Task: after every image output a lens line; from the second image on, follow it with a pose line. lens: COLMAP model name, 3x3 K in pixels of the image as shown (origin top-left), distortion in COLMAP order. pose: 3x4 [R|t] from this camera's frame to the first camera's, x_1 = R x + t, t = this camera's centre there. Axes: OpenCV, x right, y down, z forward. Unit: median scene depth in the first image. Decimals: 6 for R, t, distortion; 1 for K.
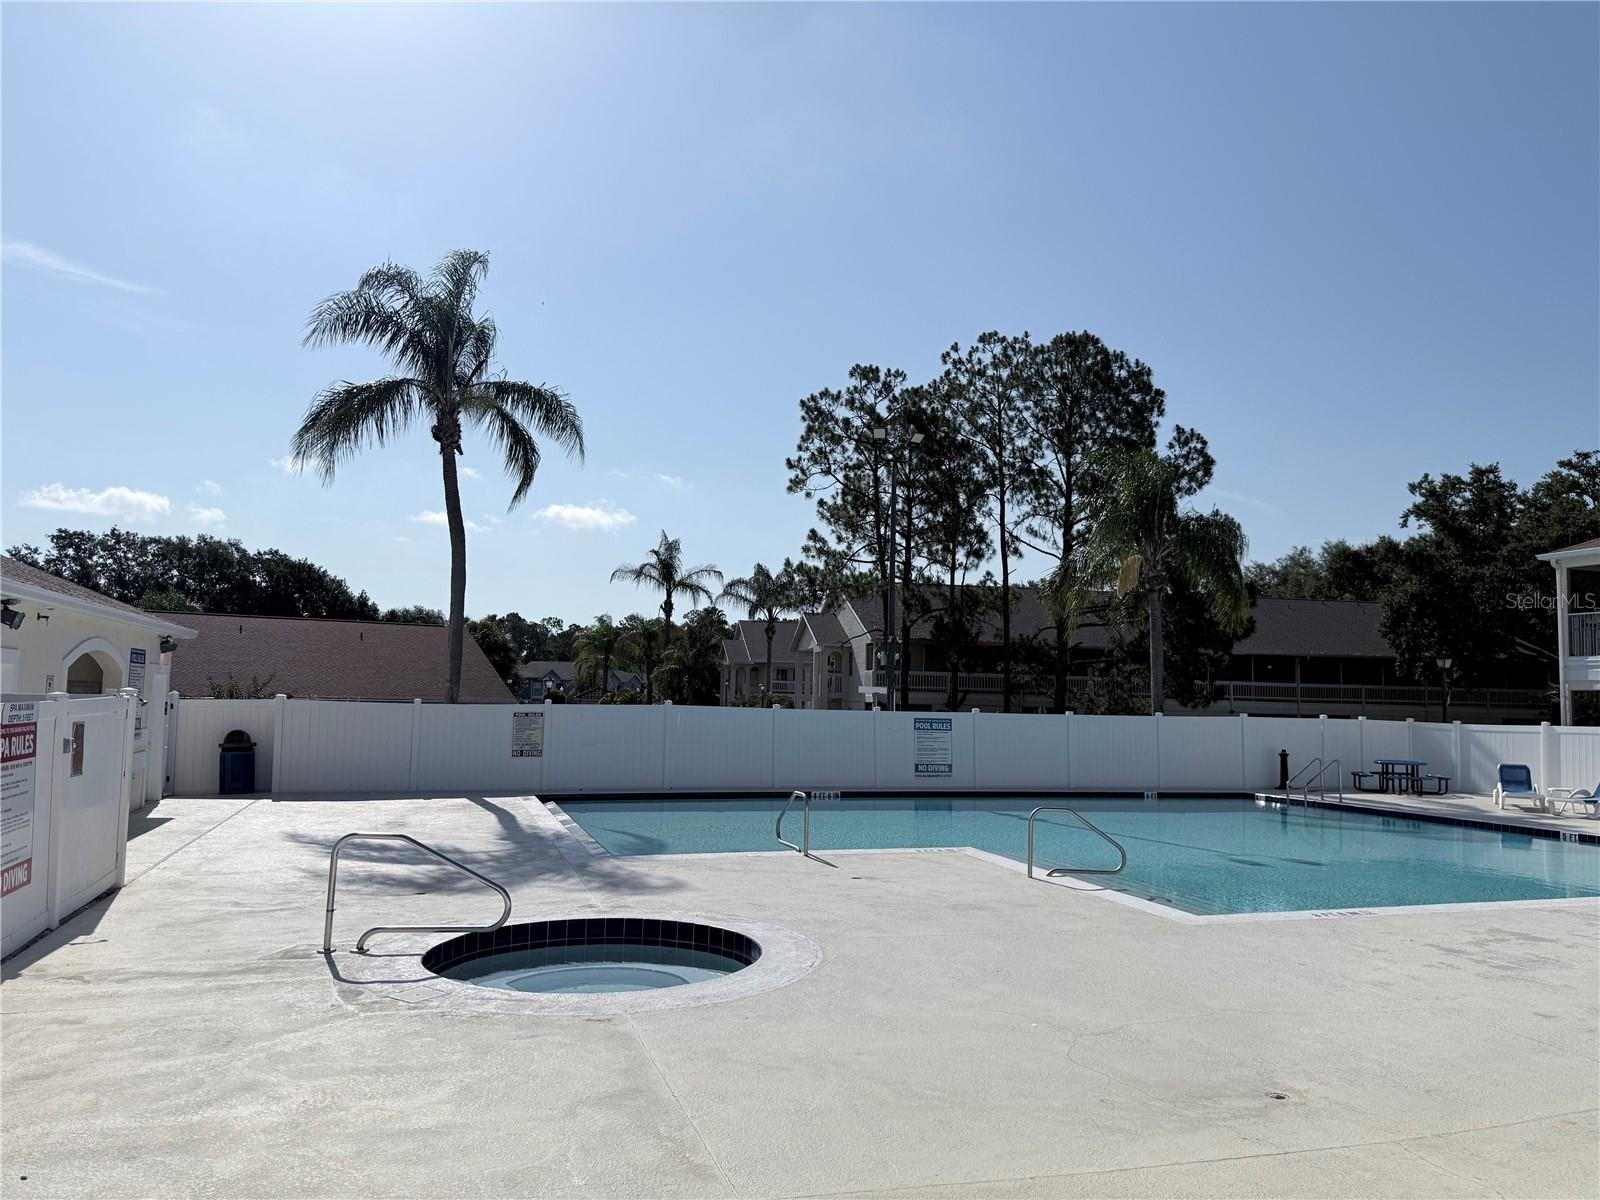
lens RADIAL K [[1120.6, 0, 798.1], [0, 1120.6, 616.0], [0, 0, 1]] dist [0.165667, -0.288247]
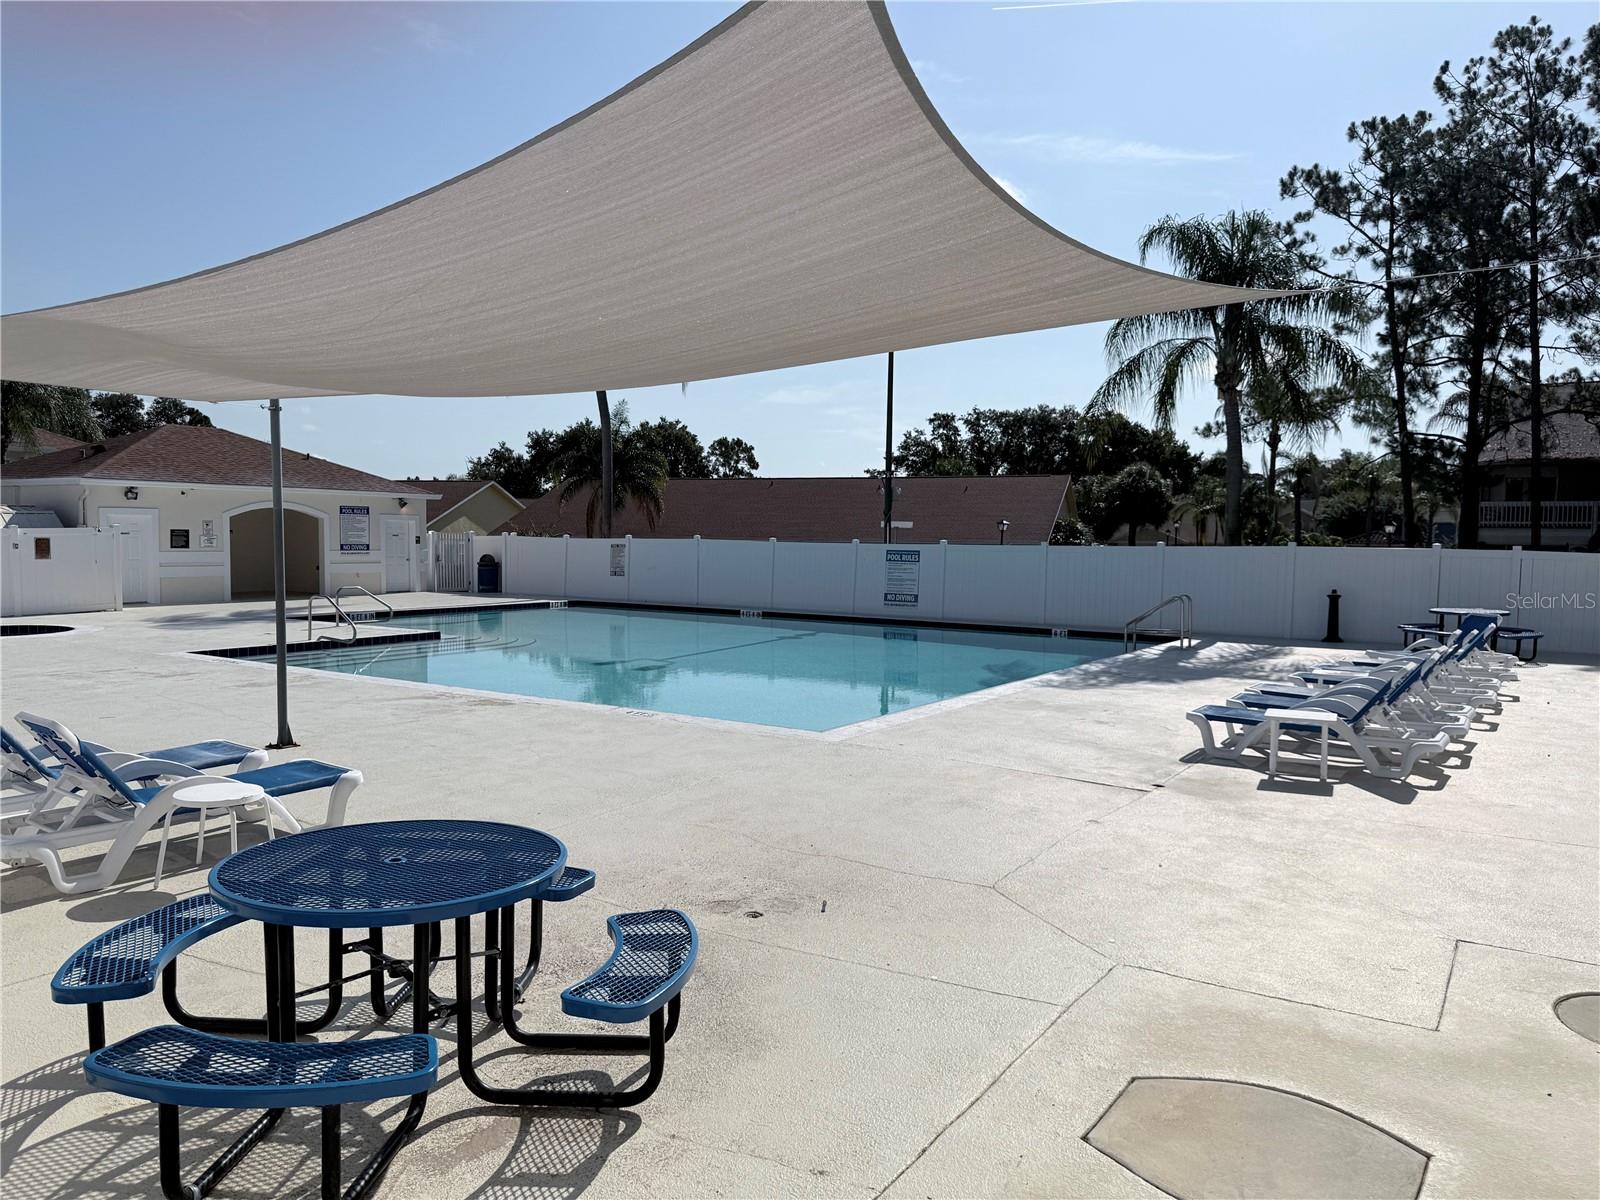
lens RADIAL K [[1136.5, 0, 802.5], [0, 1136.5, 570.9], [0, 0, 1]] dist [0.173361, -0.200826]
pose [[0.629539, 0.013204, -0.776857, 0.882778], [0.056366, 0.996445, 0.062614, 0.039573], [0.774922, -0.083207, 0.626557, 0.274060]]
